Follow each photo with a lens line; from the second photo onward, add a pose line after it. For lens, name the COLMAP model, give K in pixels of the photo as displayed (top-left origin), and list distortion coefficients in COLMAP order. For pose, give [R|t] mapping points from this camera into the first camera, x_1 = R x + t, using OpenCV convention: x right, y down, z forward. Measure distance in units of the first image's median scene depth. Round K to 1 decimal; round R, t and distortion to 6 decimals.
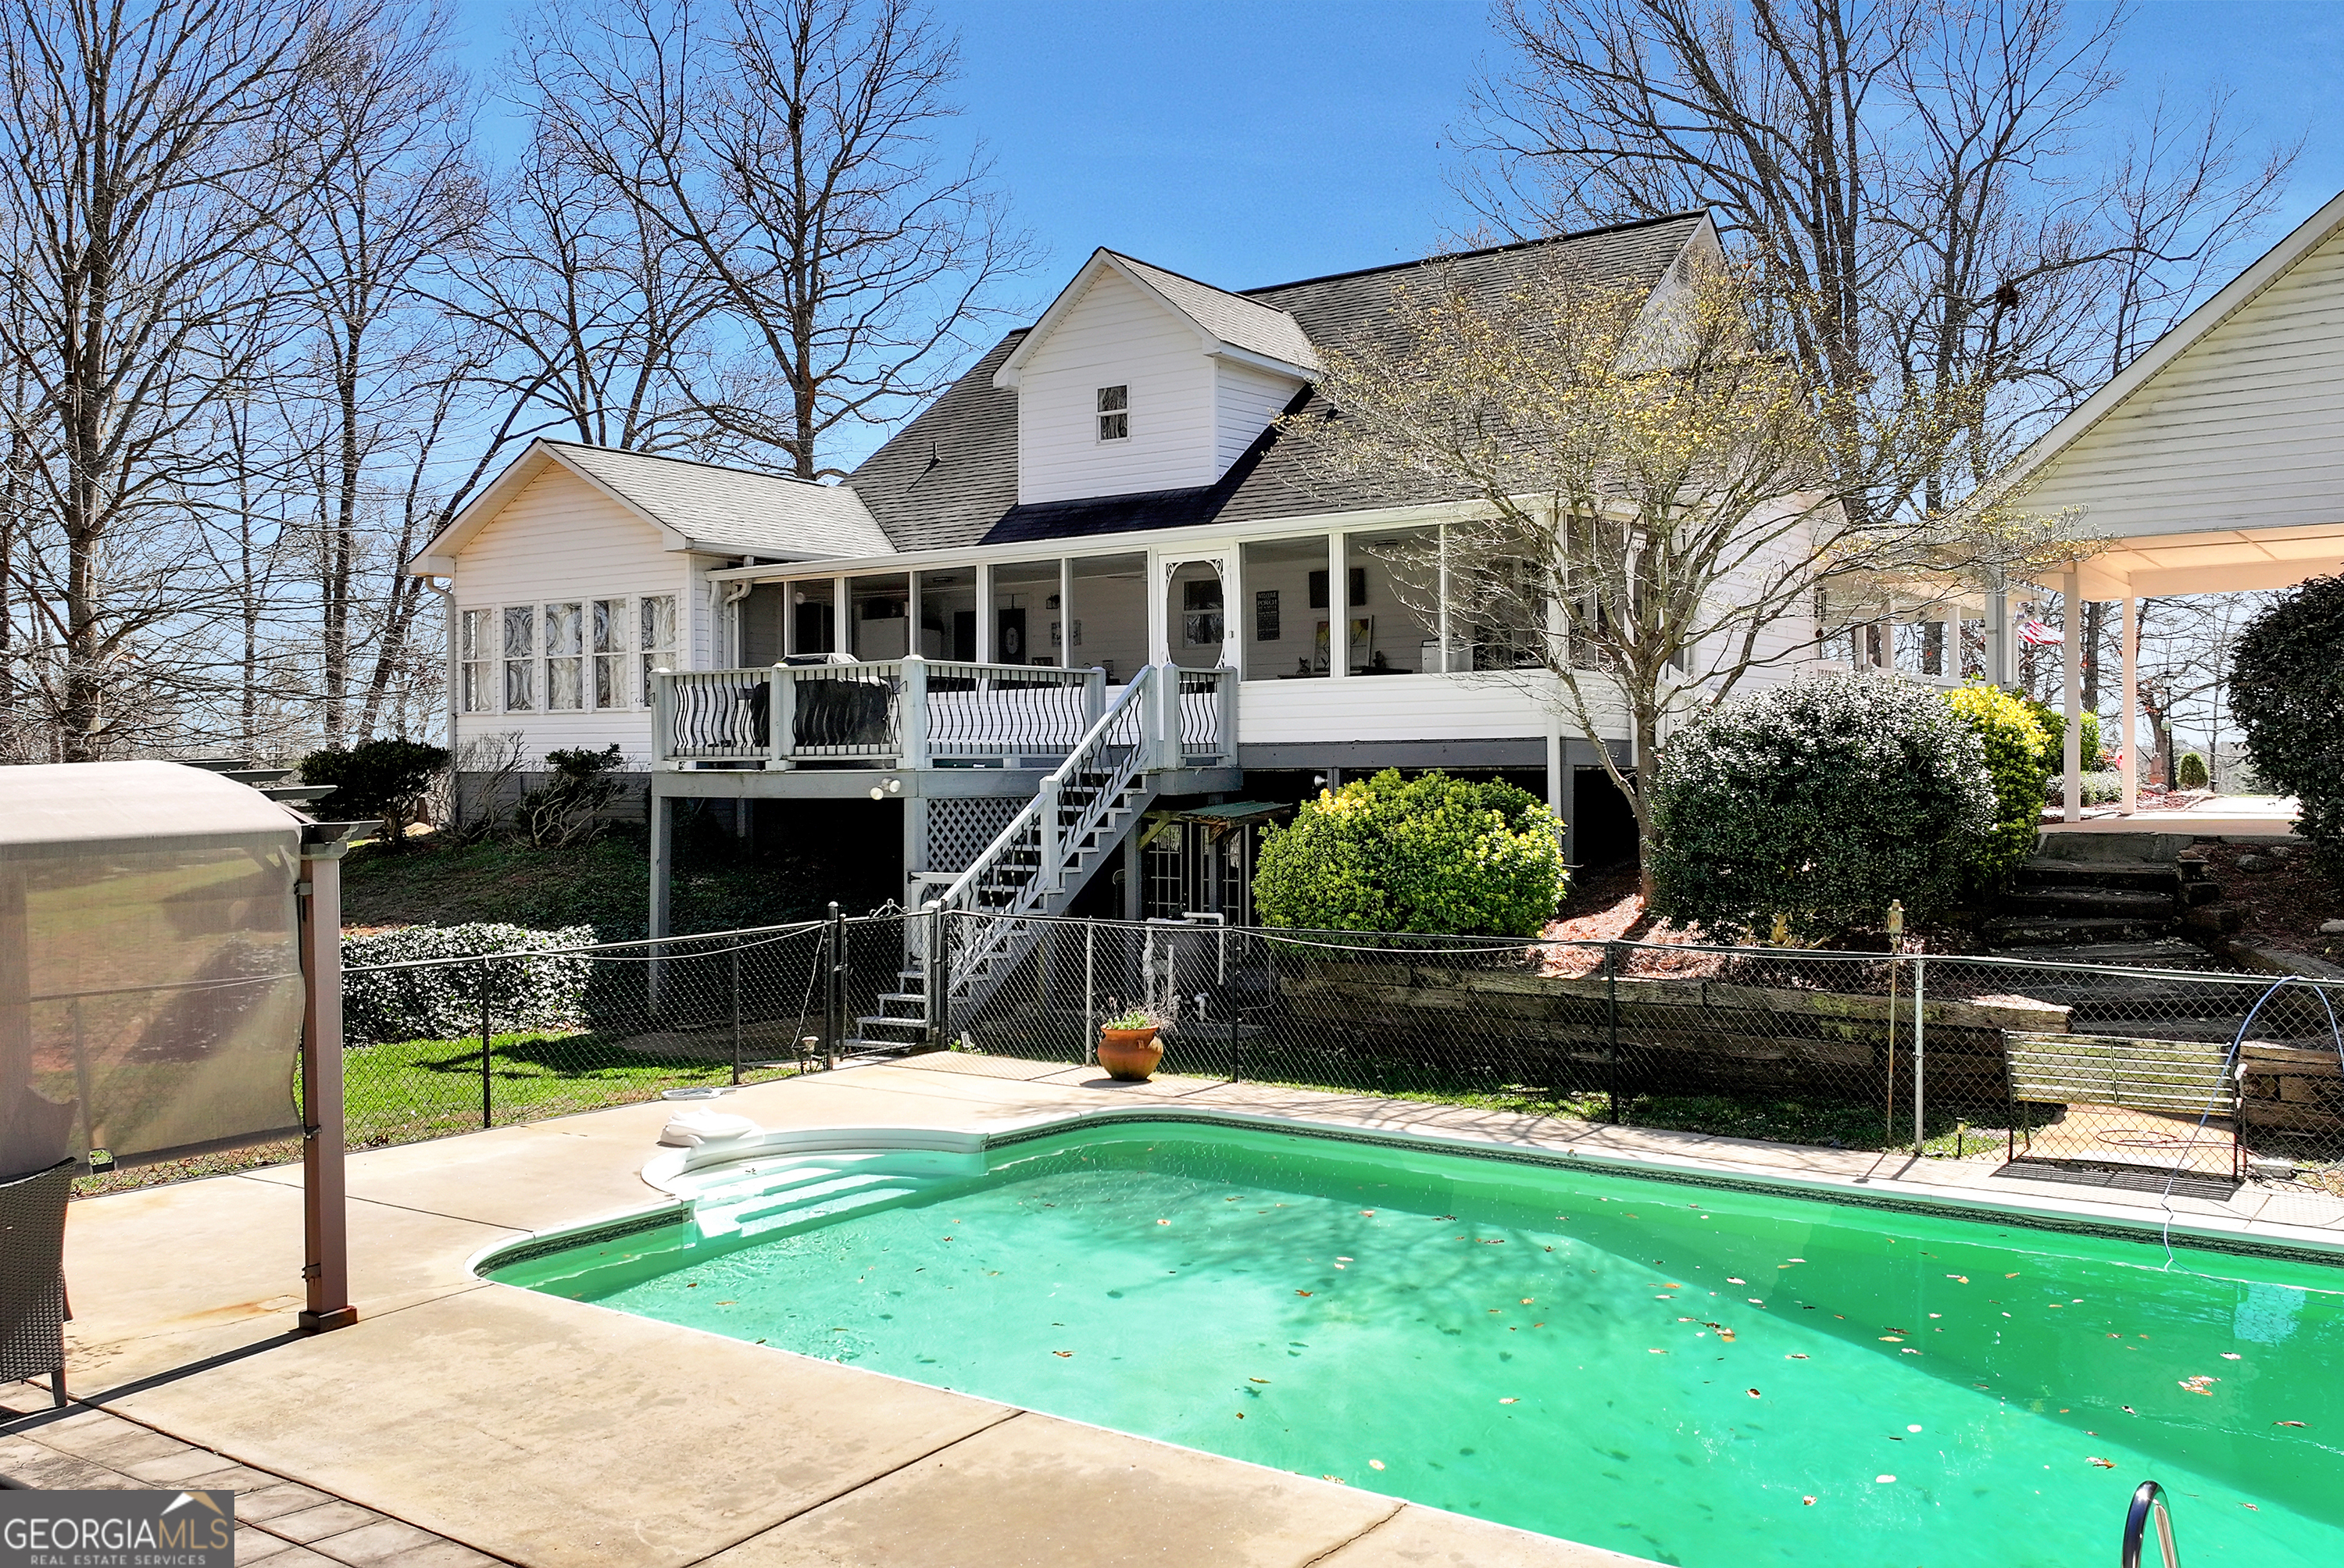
lens RADIAL K [[1951.0, 0, 1230.0], [0, 1951.0, 790.5], [0, 0, 1]] dist [-0.005203, 0.003594]
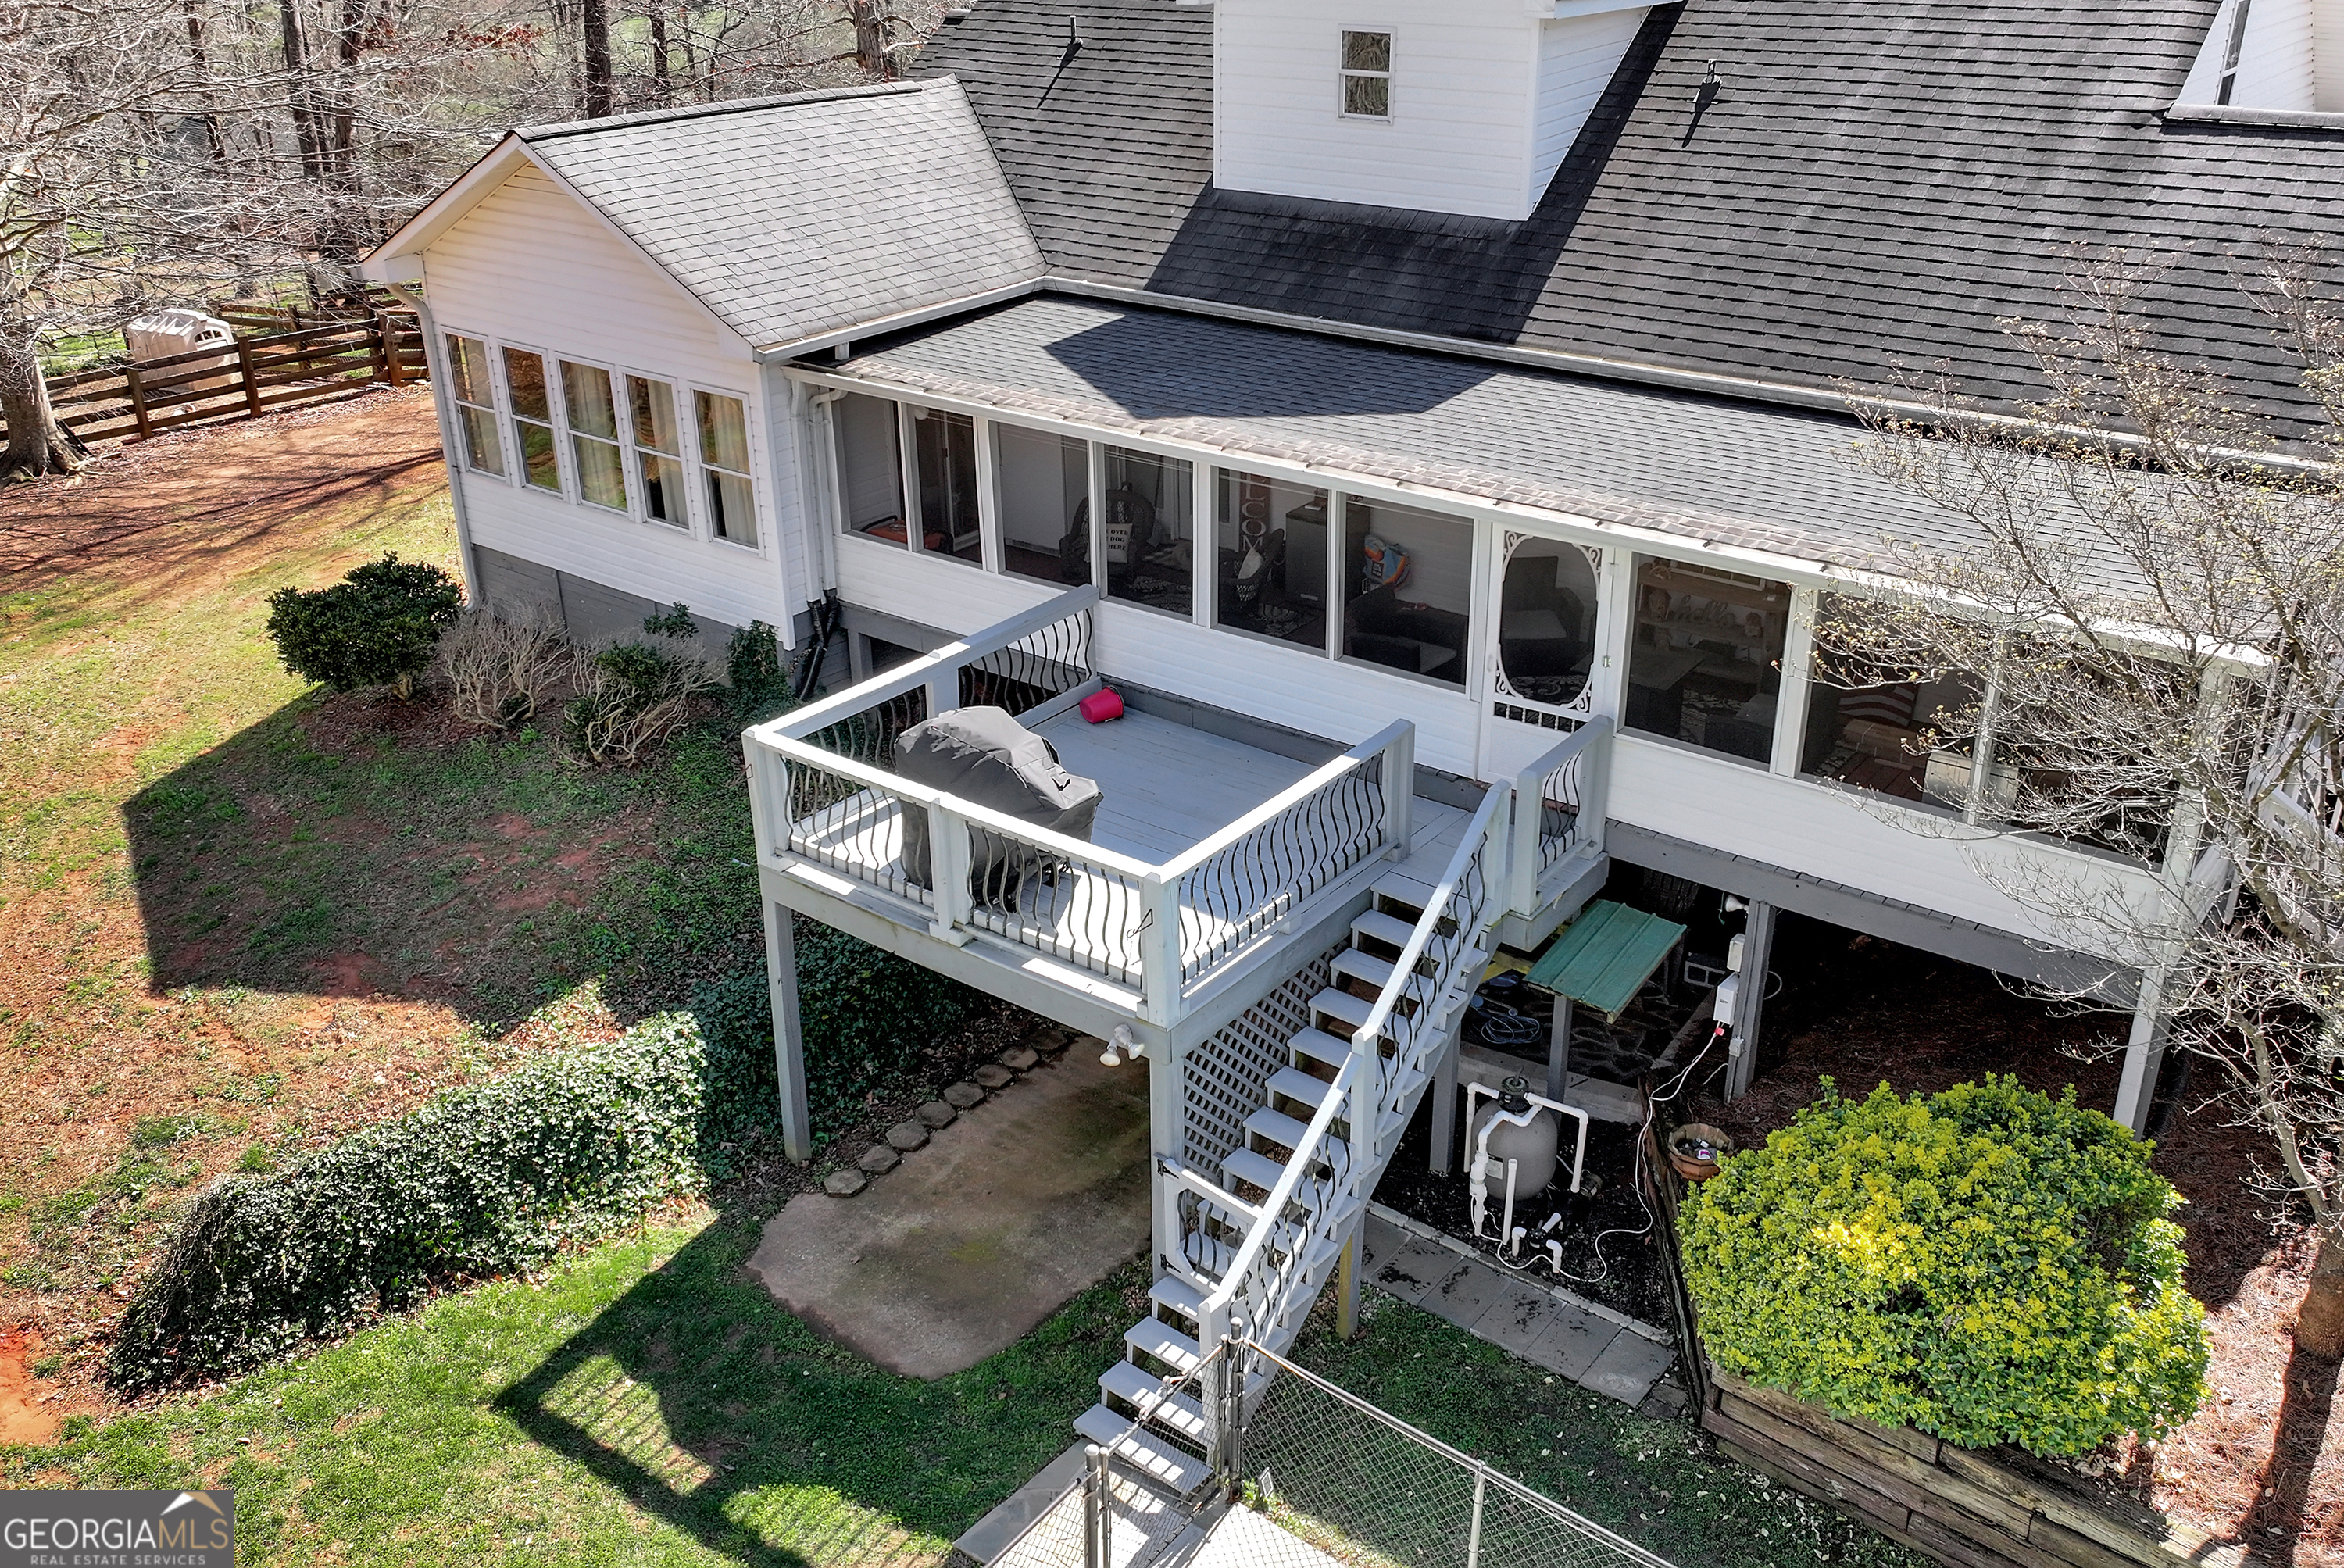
lens RADIAL K [[1925.8, 0, 1172.0], [0, 1925.8, 784.0], [0, 0, 1]] dist [0.002181, -0.003396]
pose [[0.998551, 0.014460, -0.051837, -0.125385], [0.008746, 0.906812, 0.421444, -0.357385], [0.053101, -0.421287, 0.905372, 0.439147]]
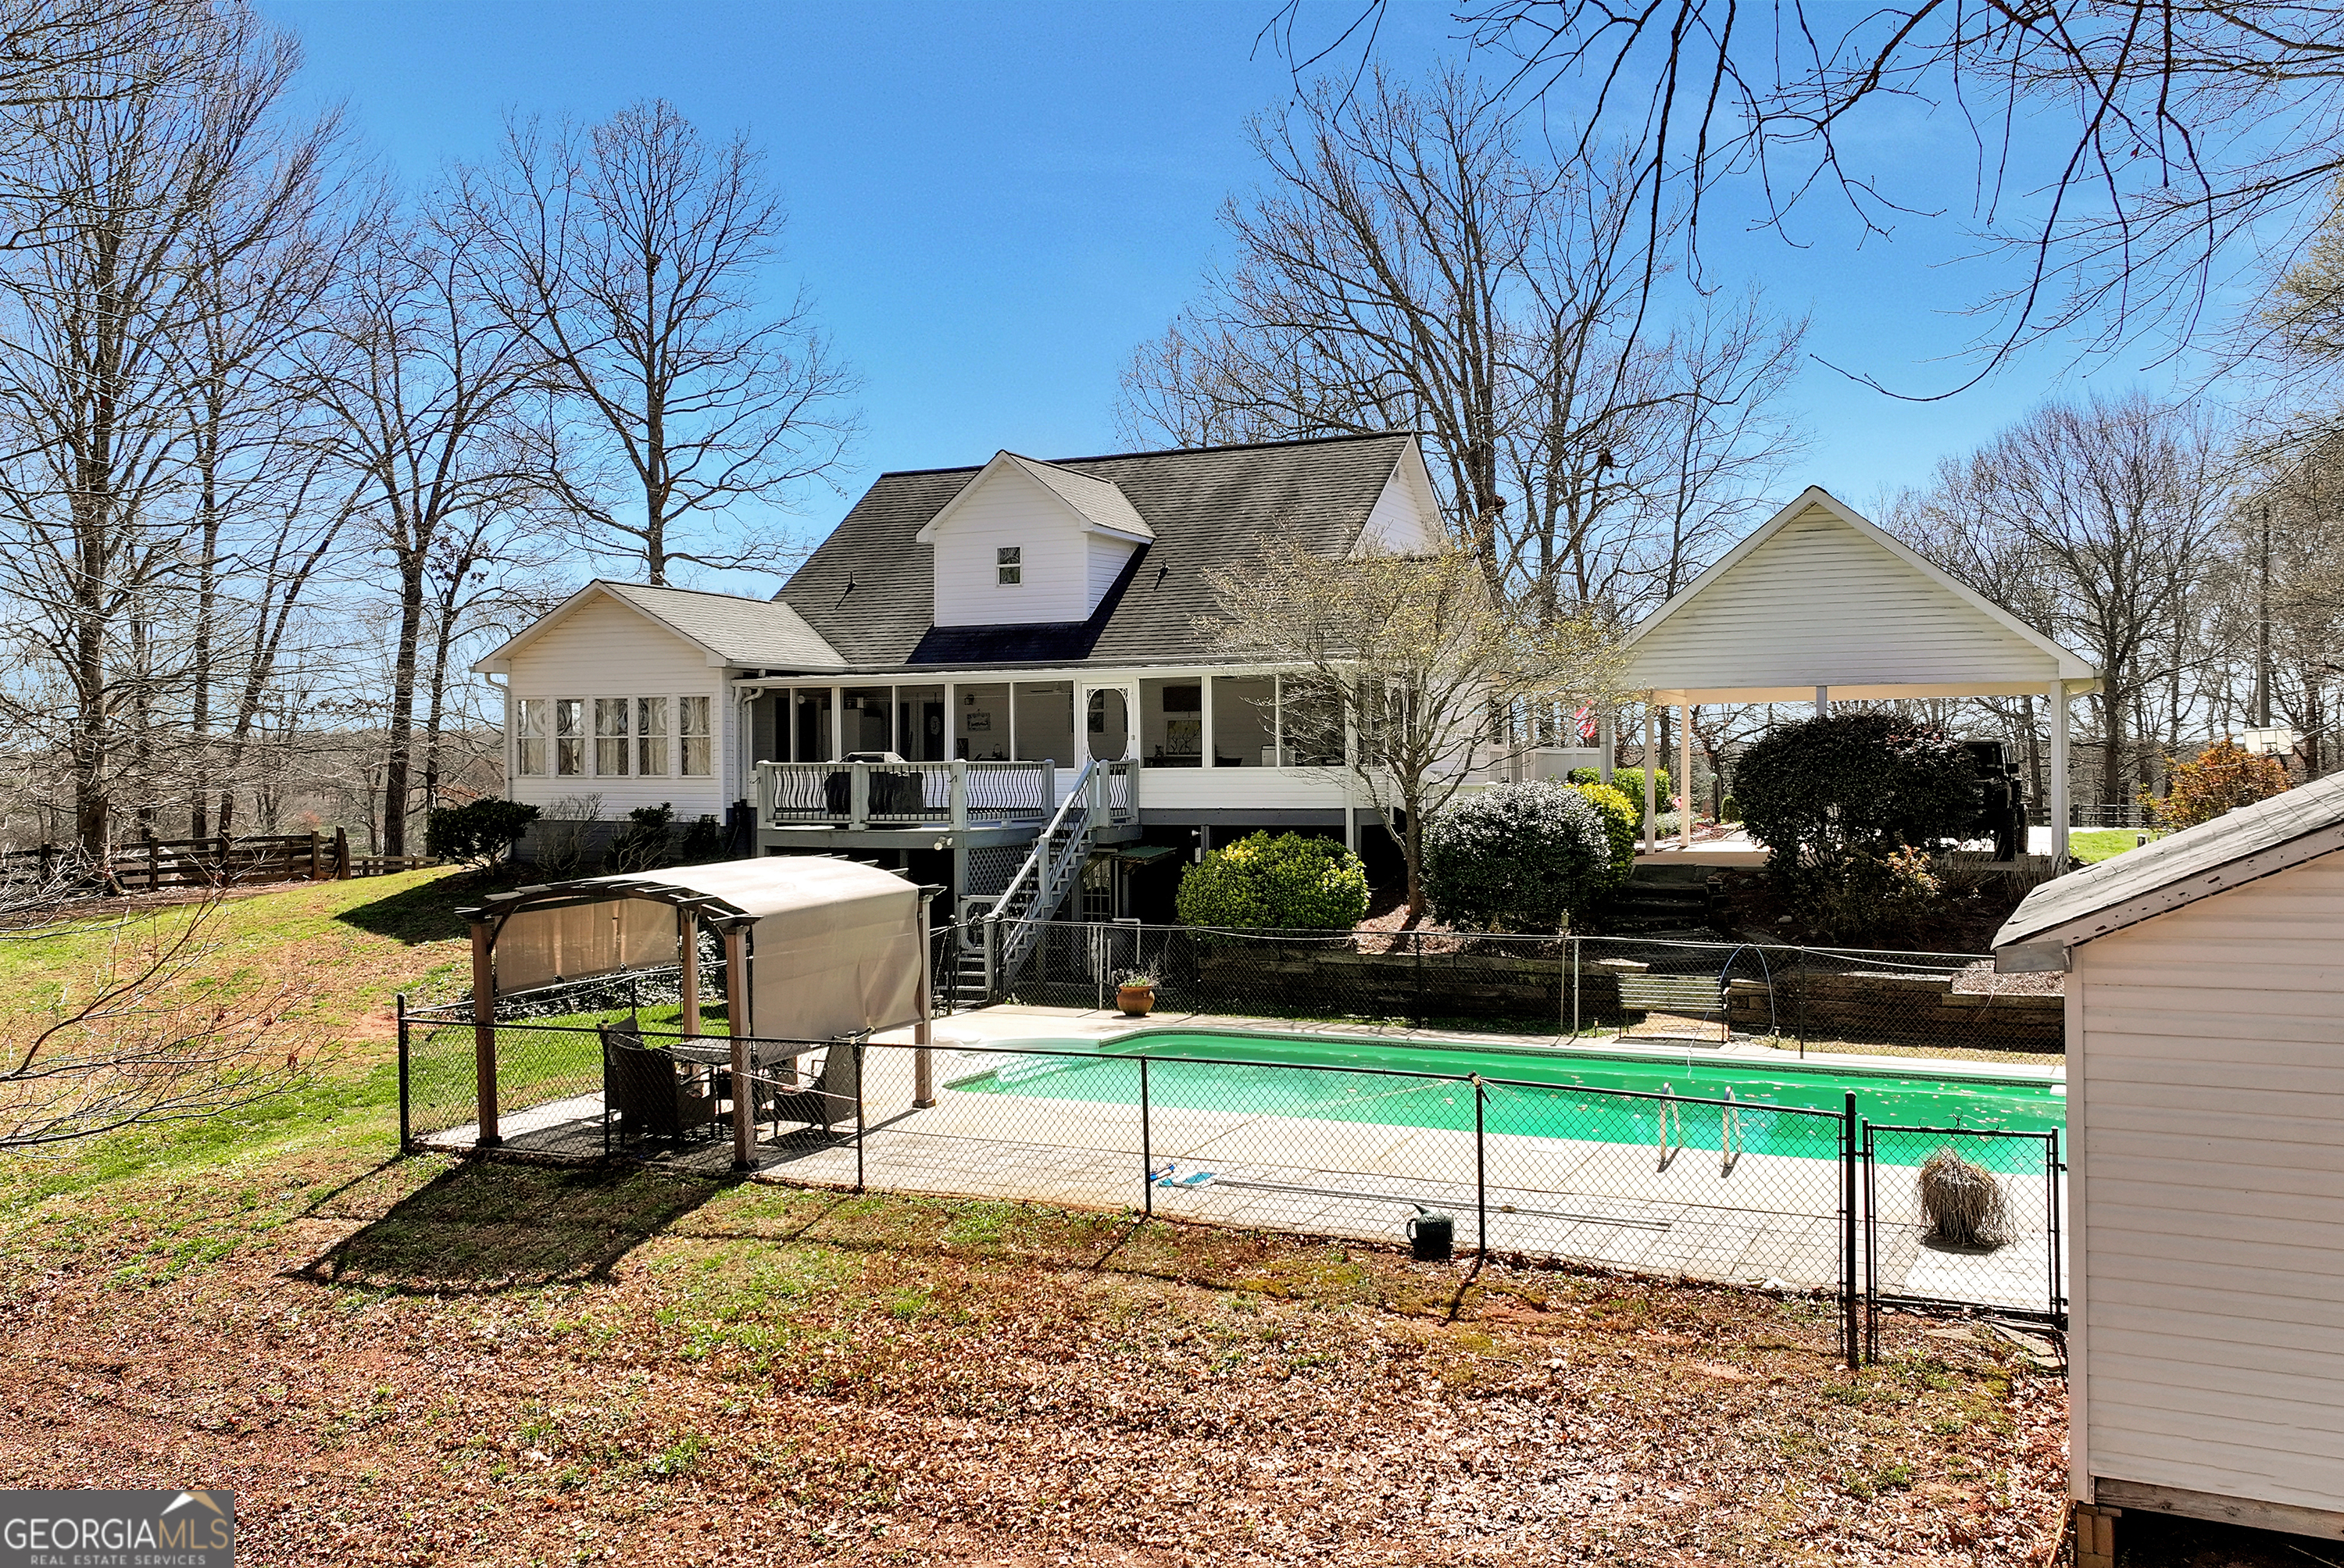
lens RADIAL K [[1925.8, 0, 1172.0], [0, 1925.8, 784.0], [0, 0, 1]] dist [0.002181, -0.003396]
pose [[0.986626, -0.001007, 0.162998, -0.244230], [0.001622, 0.999992, -0.003638, -0.042416], [-0.162993, 0.003854, 0.986620, -0.569864]]
